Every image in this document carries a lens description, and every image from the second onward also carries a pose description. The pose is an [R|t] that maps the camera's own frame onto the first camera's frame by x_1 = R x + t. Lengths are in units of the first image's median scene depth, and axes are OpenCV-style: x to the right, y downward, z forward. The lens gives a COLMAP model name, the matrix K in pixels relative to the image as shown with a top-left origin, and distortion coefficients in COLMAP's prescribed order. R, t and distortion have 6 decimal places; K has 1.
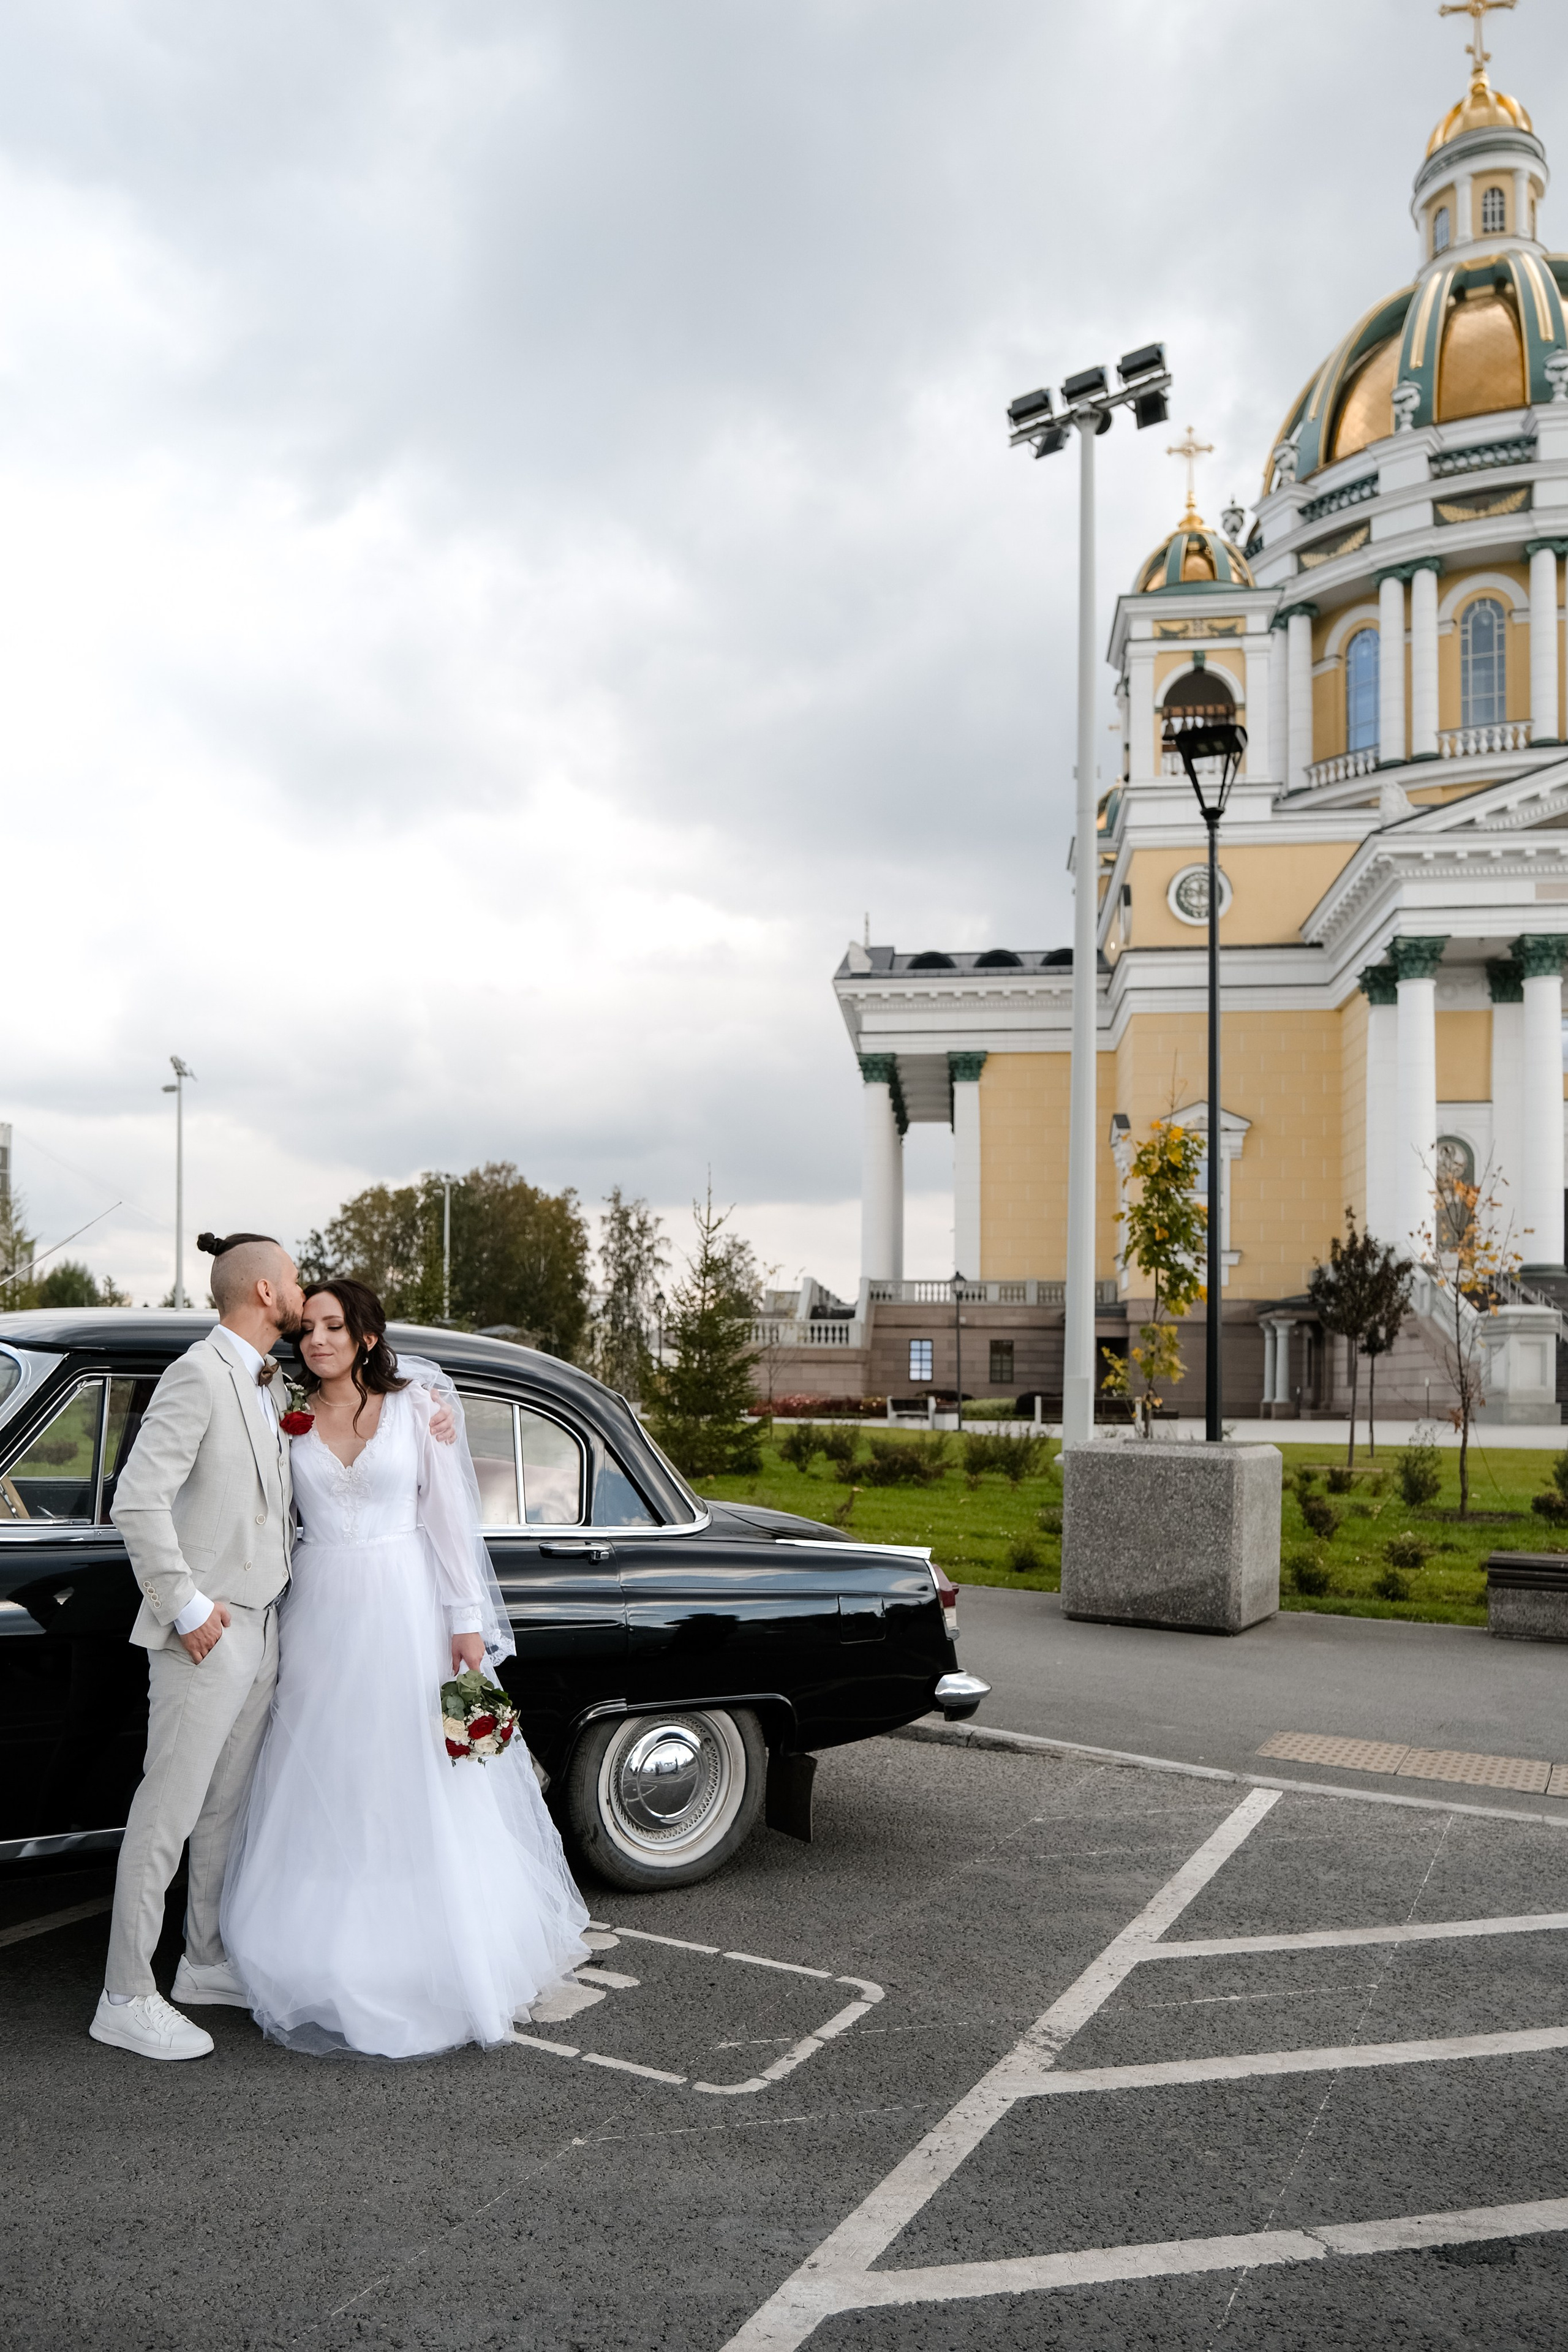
lens RADIAL K [[1784.9, 0, 656.4], [0, 1784.9, 1372.0], [0, 0, 1]] dist [-0.023650, 0.008903]
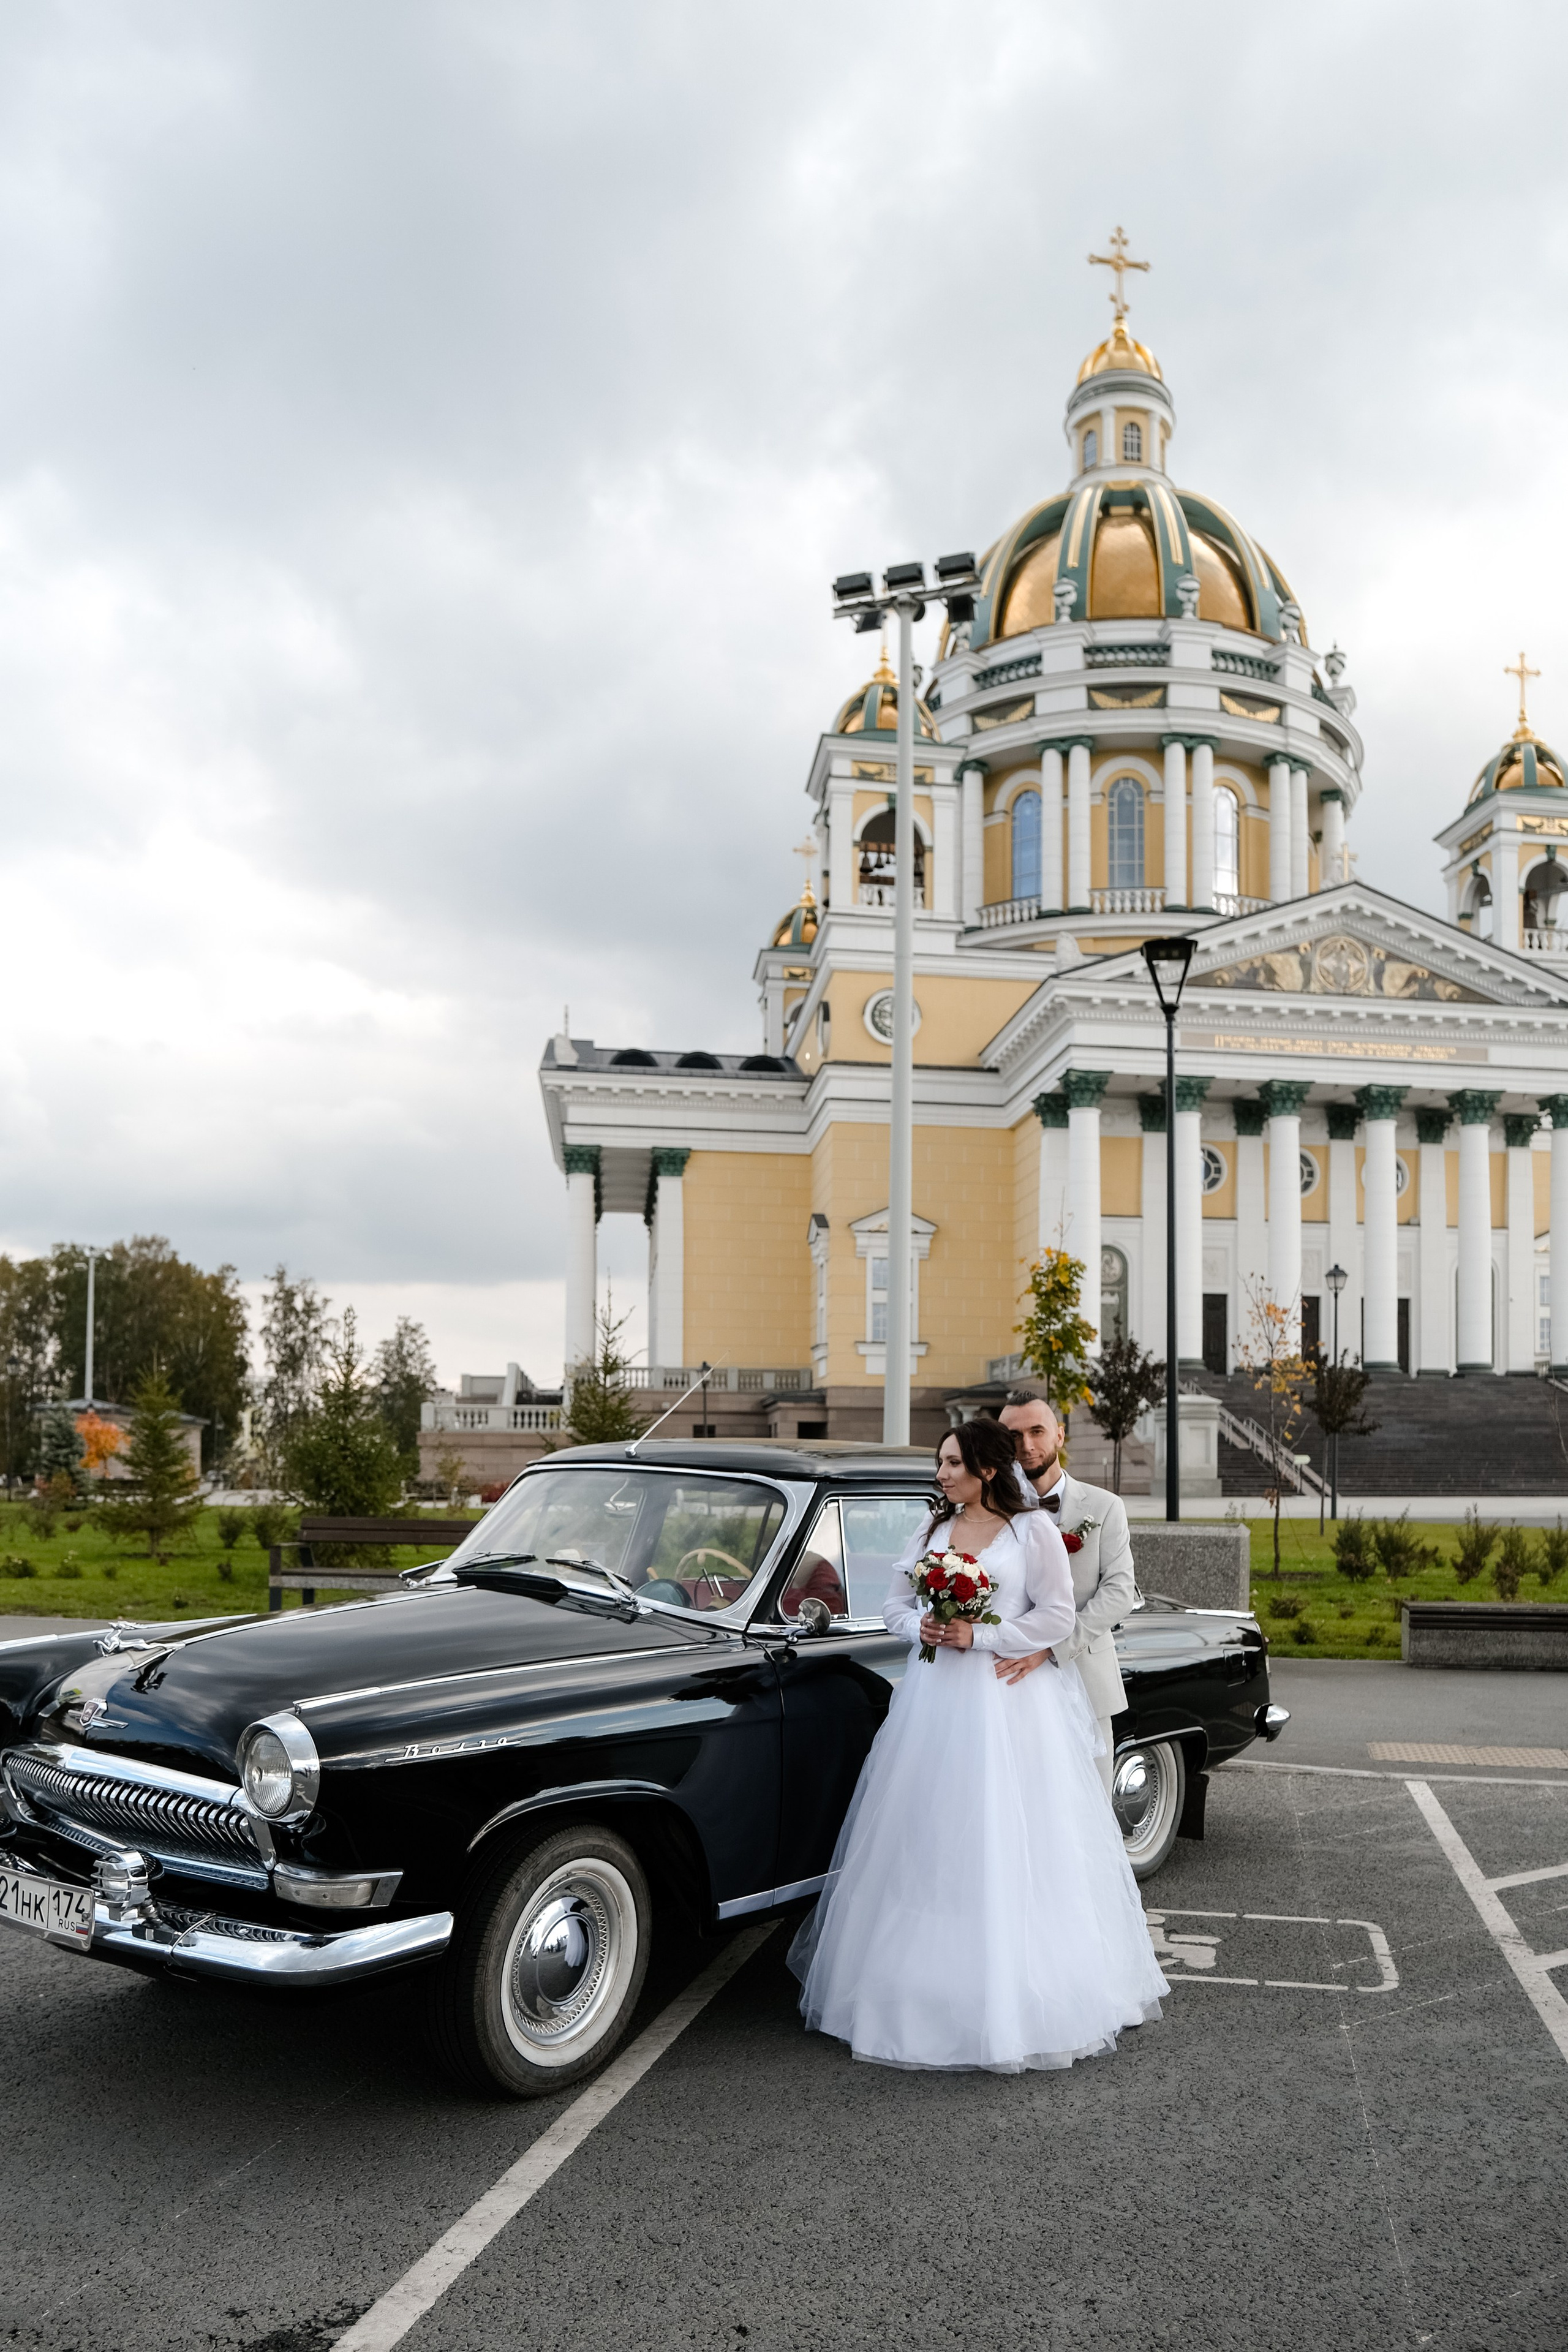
lens RADIAL K [[2128.3, 0, 407.3], [0, 2128.3, 1409.4], [0, 0, 1]] dist [-0.003177, -0.015907]
pose [[0.933706, -0.006611, 0.357980, -0.470286], [0.010002, 0.999921, -0.007622, -0.021505], [-0.357901, 0.010697, 0.933698, -0.117877]]
